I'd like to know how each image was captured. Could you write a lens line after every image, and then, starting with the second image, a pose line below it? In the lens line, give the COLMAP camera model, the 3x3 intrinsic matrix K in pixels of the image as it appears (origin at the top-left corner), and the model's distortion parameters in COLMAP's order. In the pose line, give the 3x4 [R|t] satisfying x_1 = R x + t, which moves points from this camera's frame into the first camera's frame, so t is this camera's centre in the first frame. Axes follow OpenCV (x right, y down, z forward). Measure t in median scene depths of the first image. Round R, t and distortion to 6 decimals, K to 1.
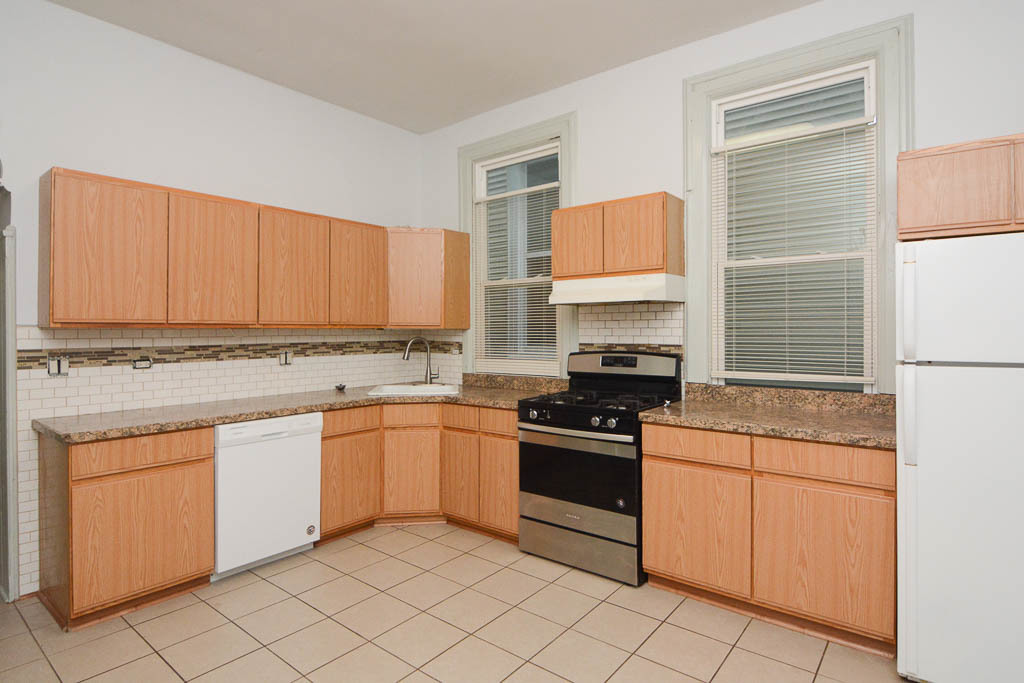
lens RADIAL K [[548.2, 0, 510.2], [0, 548.2, 329.6], [0, 0, 1]] dist [-0.041983, -0.000048]
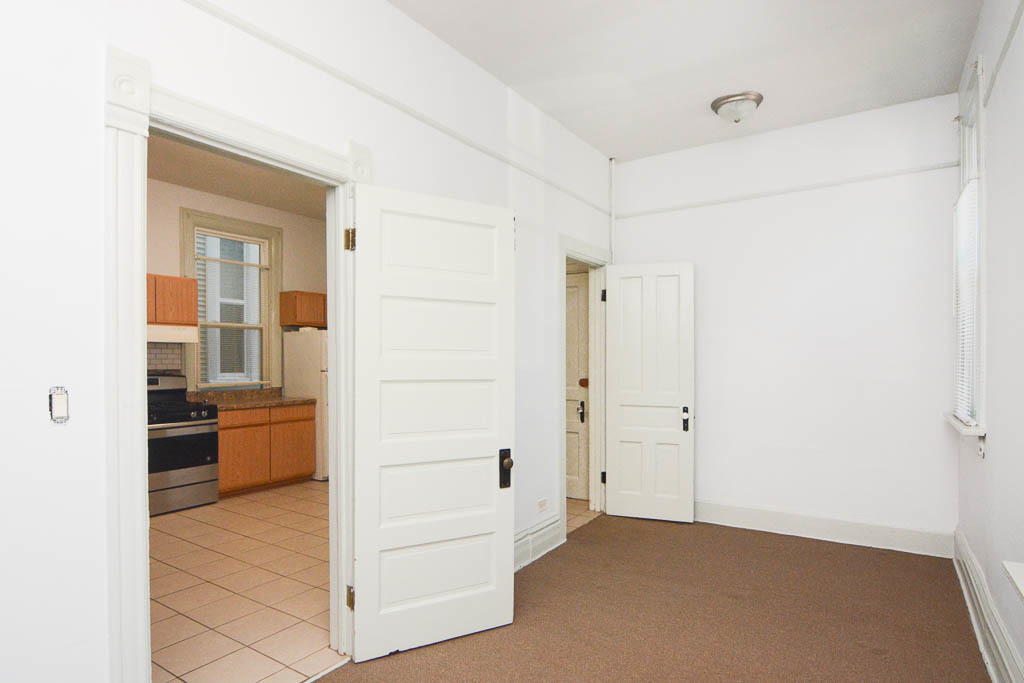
lens RADIAL K [[559.8, 0, 509.5], [0, 559.8, 359.6], [0, 0, 1]] dist [-0.000016, -0.000007]
pose [[-0.104225, -0.002734, 0.994550, -1.691803], [-0.002241, 0.999994, 0.002514, -0.008753], [-0.994551, -0.001966, -0.104231, 0.219495]]
